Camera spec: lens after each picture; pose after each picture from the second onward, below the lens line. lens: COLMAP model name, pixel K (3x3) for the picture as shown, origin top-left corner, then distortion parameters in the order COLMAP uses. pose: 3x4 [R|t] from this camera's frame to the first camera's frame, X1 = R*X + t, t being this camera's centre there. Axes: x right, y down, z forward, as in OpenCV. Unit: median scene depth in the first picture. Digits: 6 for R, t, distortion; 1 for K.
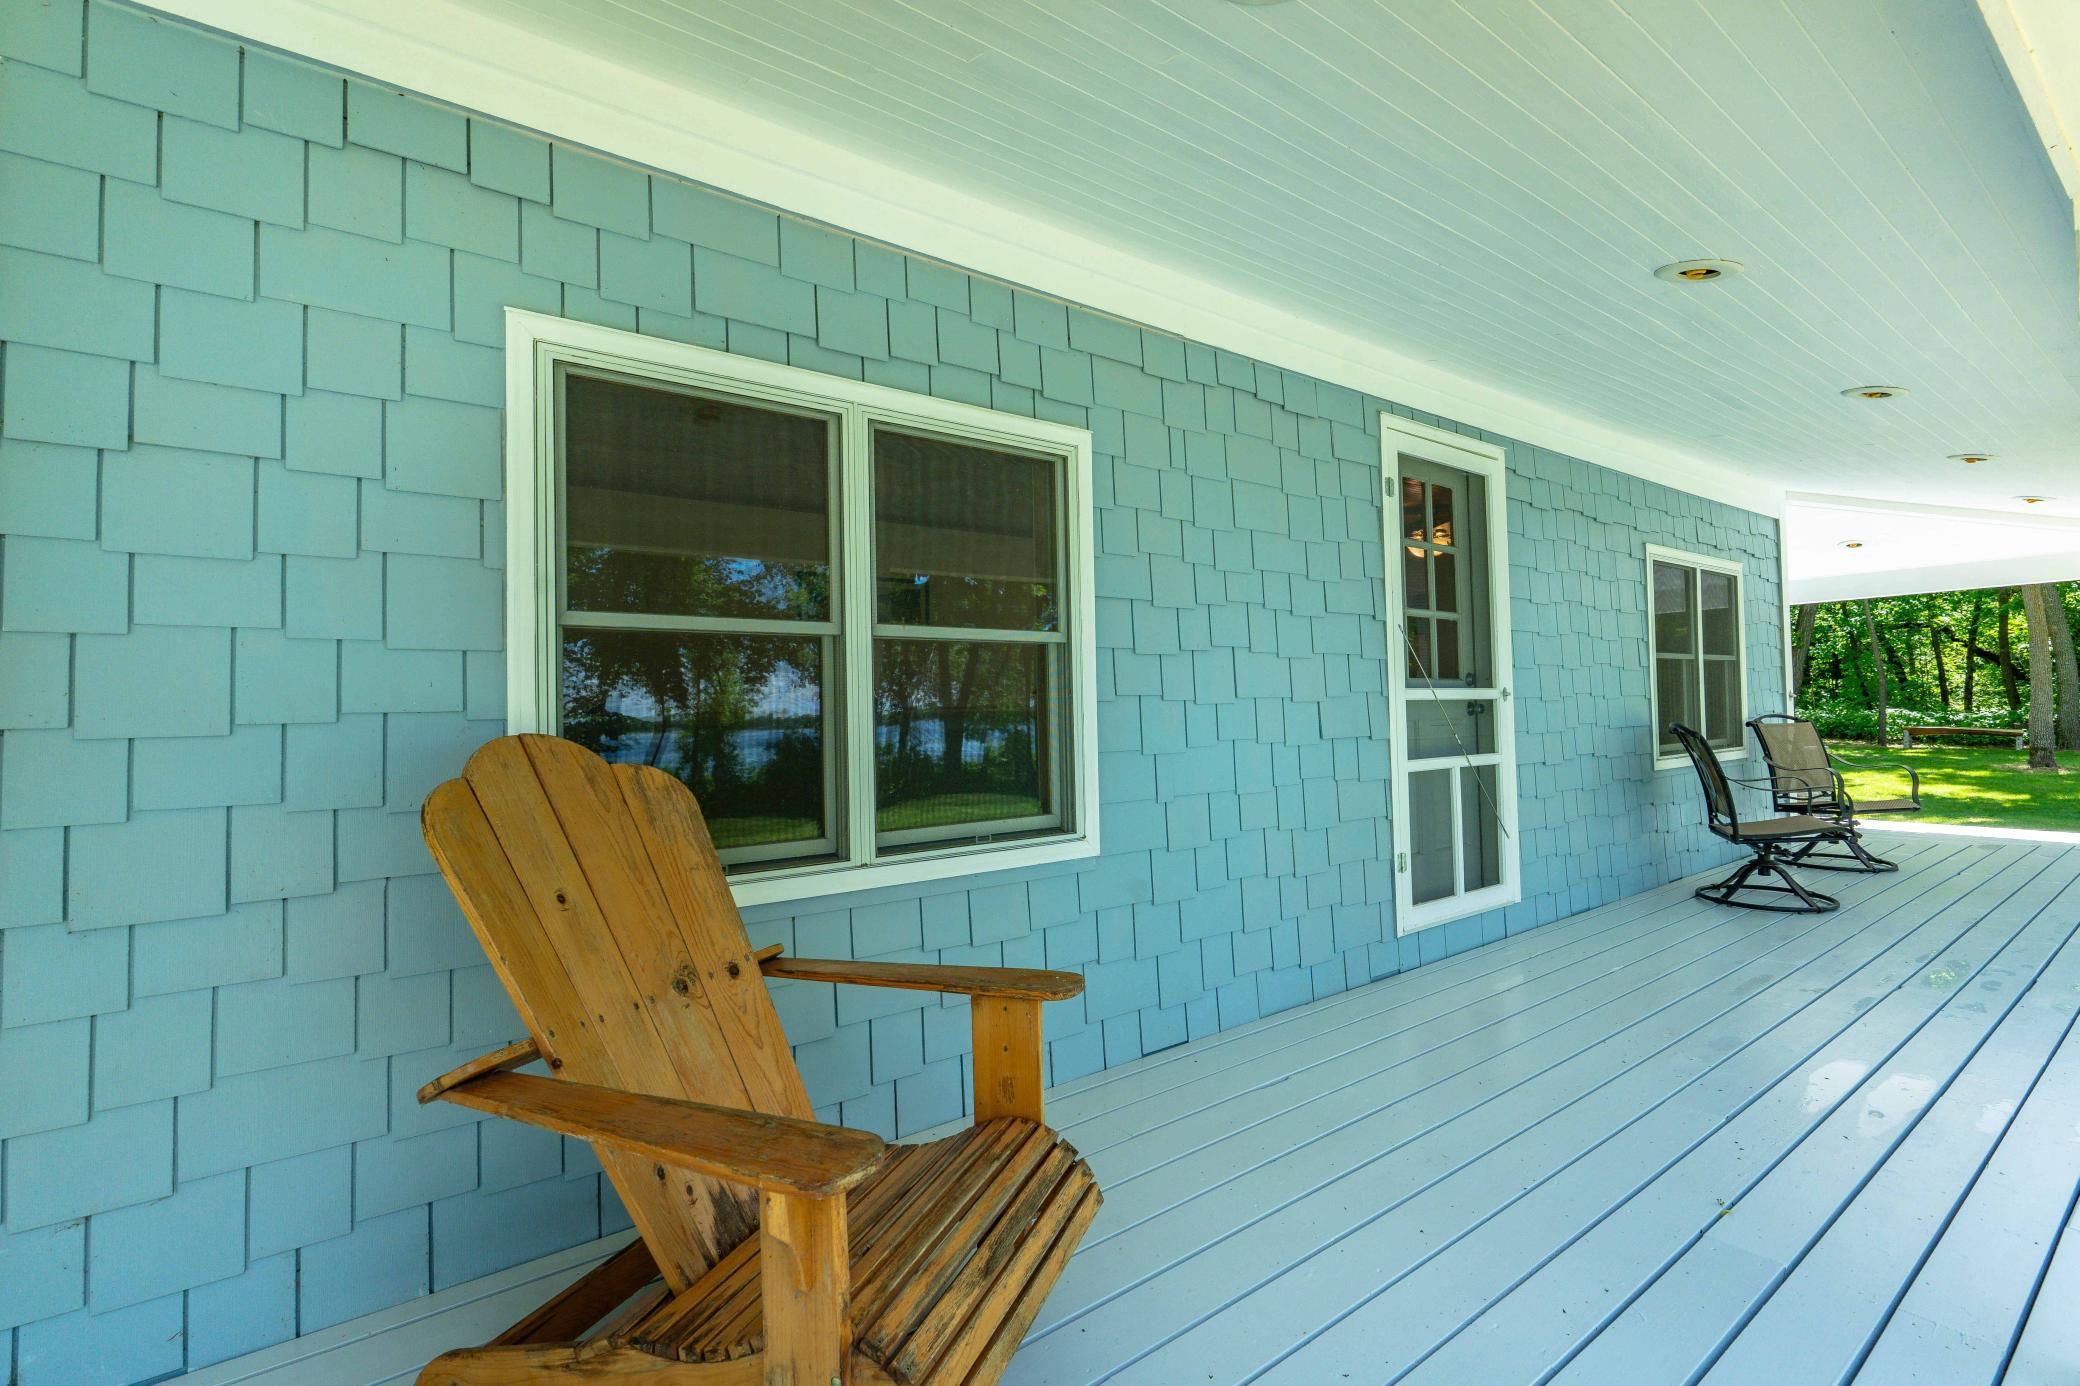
lens RADIAL K [[973.6, 0, 1037.7], [0, 973.6, 697.2], [0, 0, 1]] dist [0.002660, -0.000139]
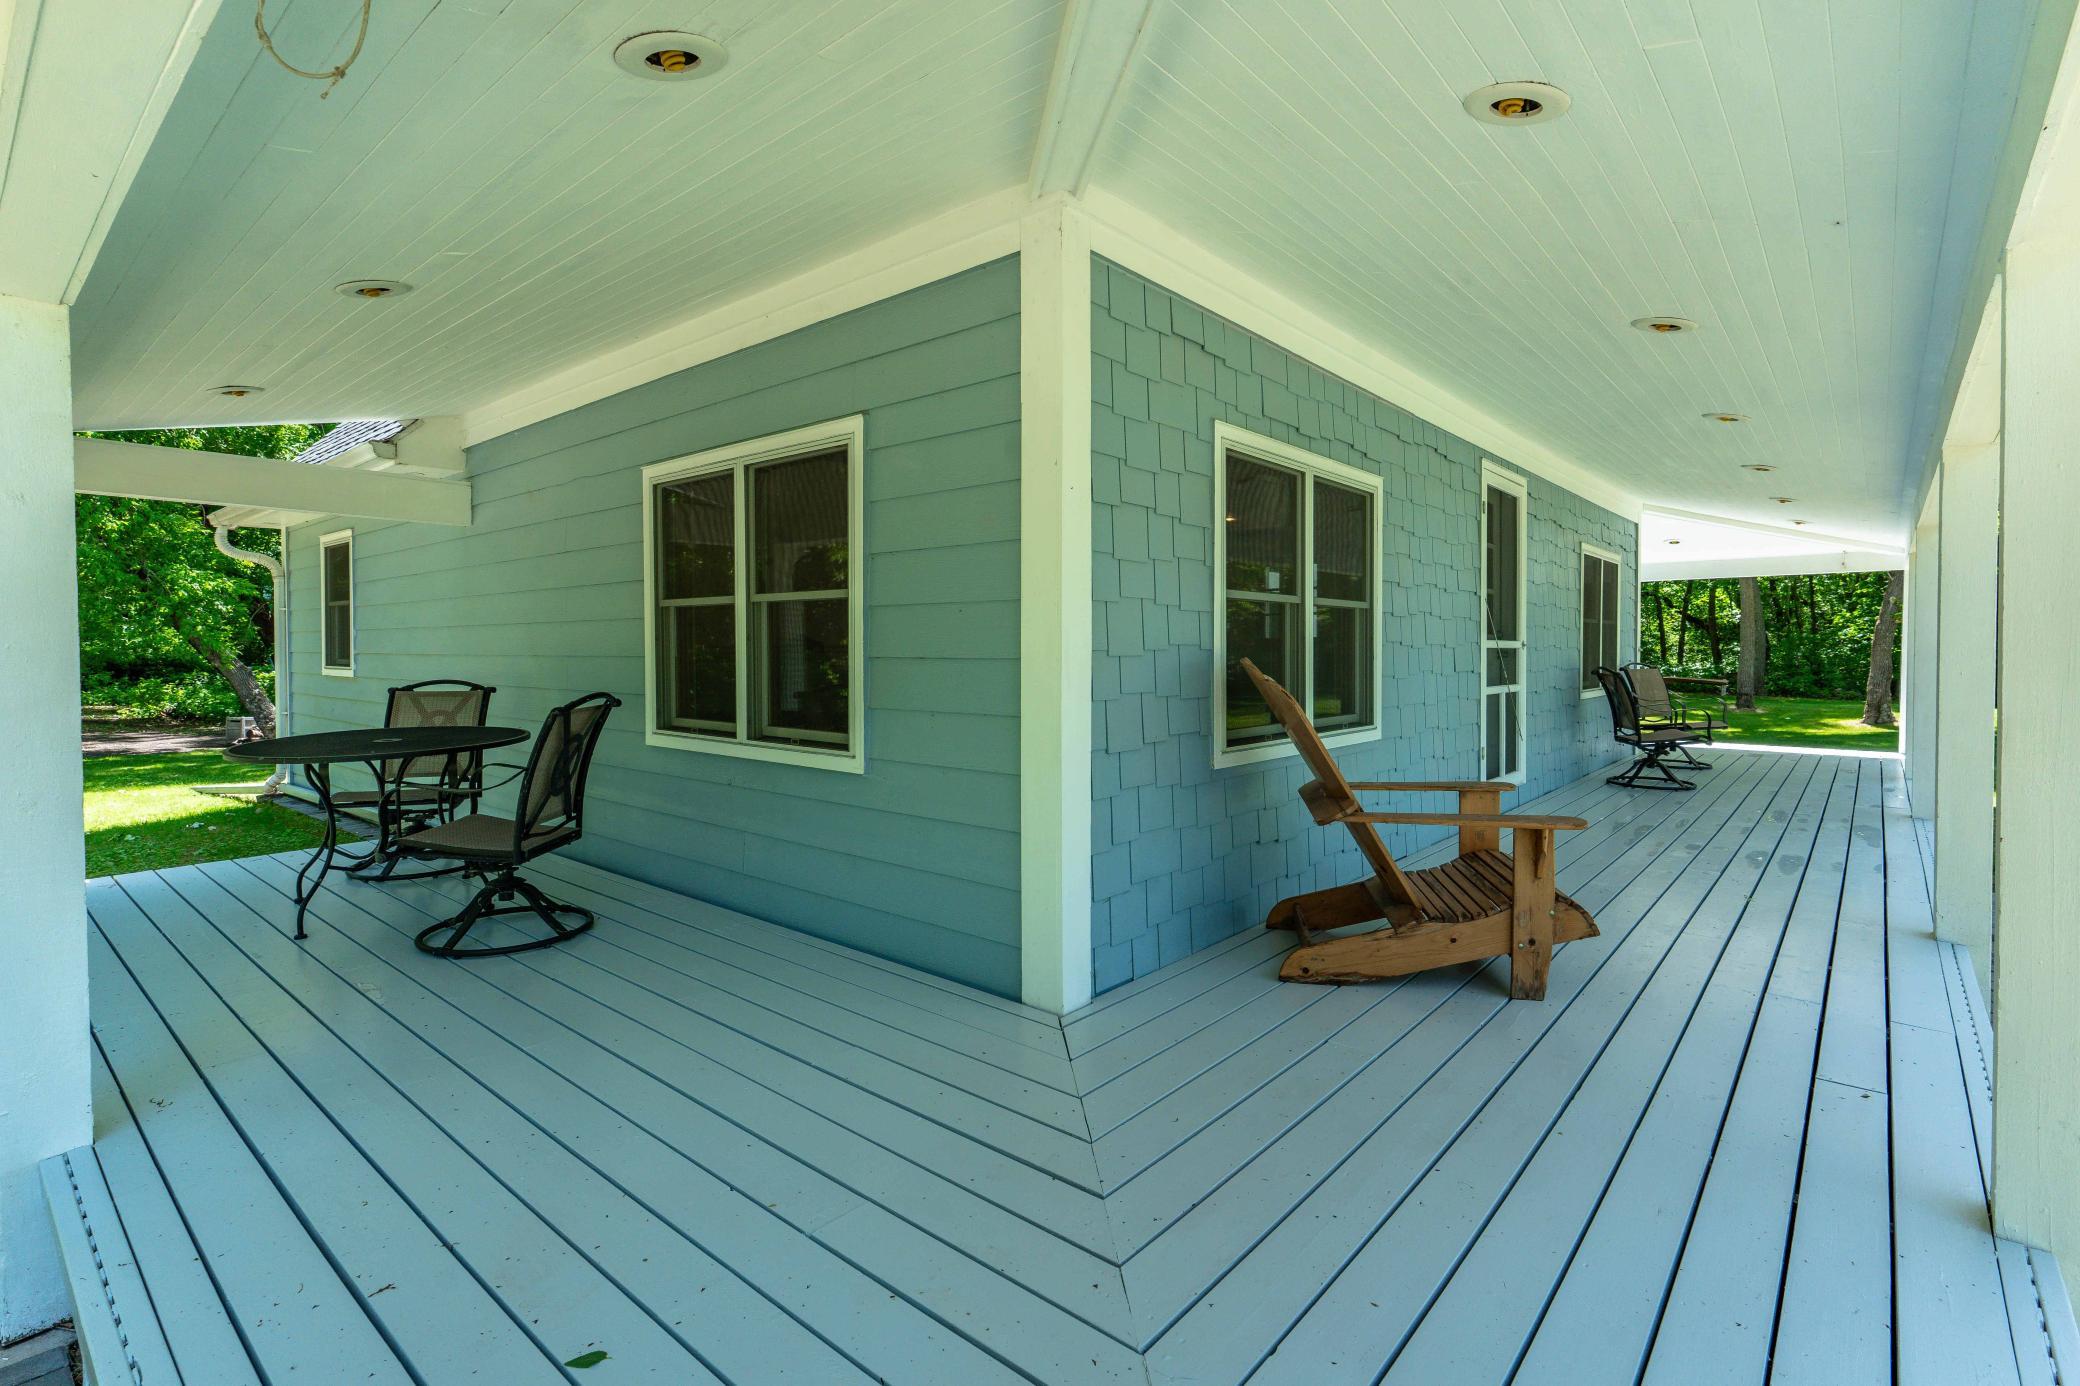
lens RADIAL K [[973.6, 0, 1042.7], [0, 973.6, 677.4], [0, 0, 1]] dist [0.002660, -0.000139]
pose [[0.979839, 0.012416, 0.199402, -0.472981], [-0.020076, 0.999134, 0.036442, 0.006055], [-0.198777, -0.039710, 0.979240, -0.279953]]
